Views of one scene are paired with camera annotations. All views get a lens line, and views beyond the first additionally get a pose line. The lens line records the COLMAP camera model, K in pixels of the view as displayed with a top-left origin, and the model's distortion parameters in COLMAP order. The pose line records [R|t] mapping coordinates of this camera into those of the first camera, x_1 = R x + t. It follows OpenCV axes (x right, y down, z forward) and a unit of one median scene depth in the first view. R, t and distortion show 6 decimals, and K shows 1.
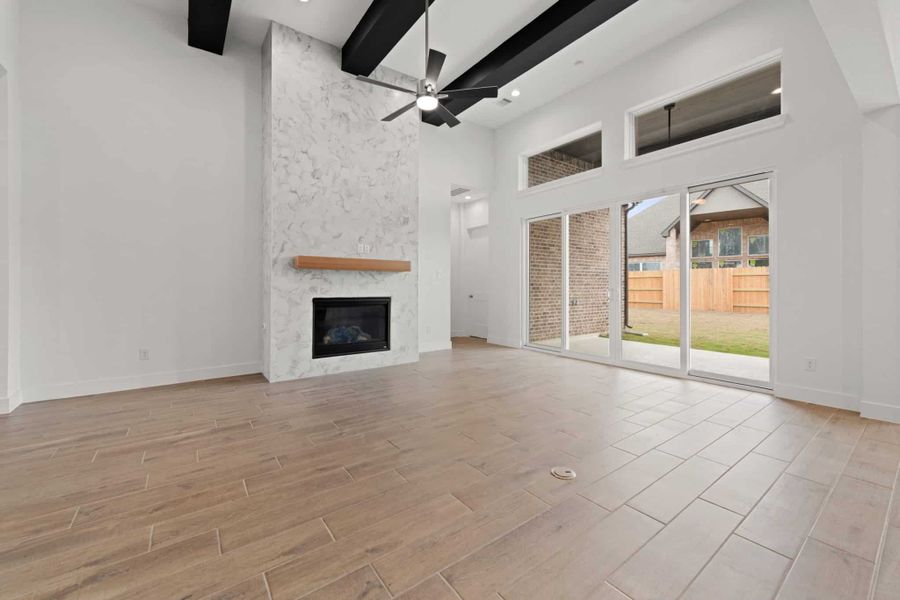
lens RADIAL K [[356.0, 0, 460.4], [0, 356.0, 284.4], [0, 0, 1]] dist [0.001314, -0.000156]
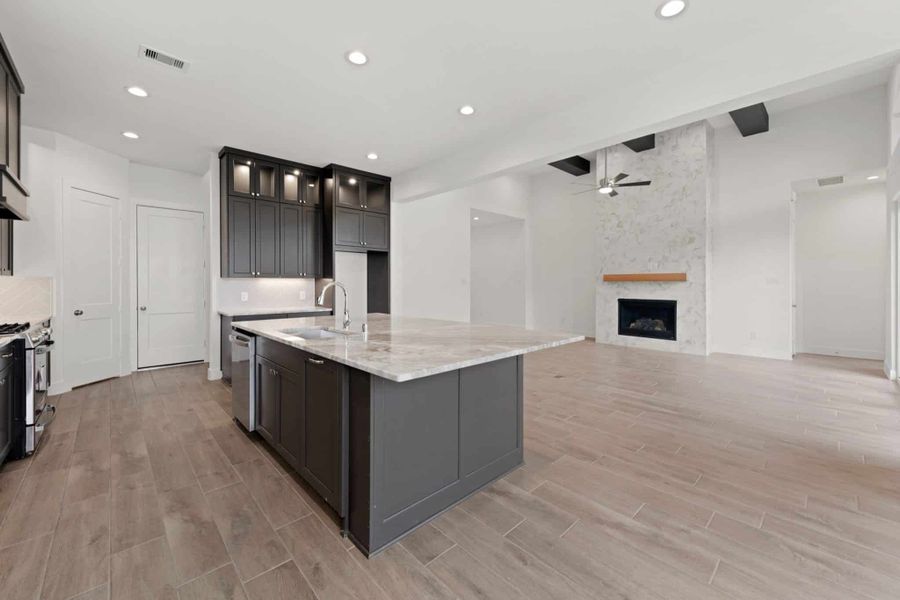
lens RADIAL K [[356.0, 0, 451.2], [0, 356.0, 291.7], [0, 0, 1]] dist [0.001314, -0.000156]
pose [[0.099325, 0.012776, -0.994973, 1.076213], [0.000321, 0.999917, 0.012872, -0.015077], [0.995055, -0.001598, 0.099313, 0.040535]]
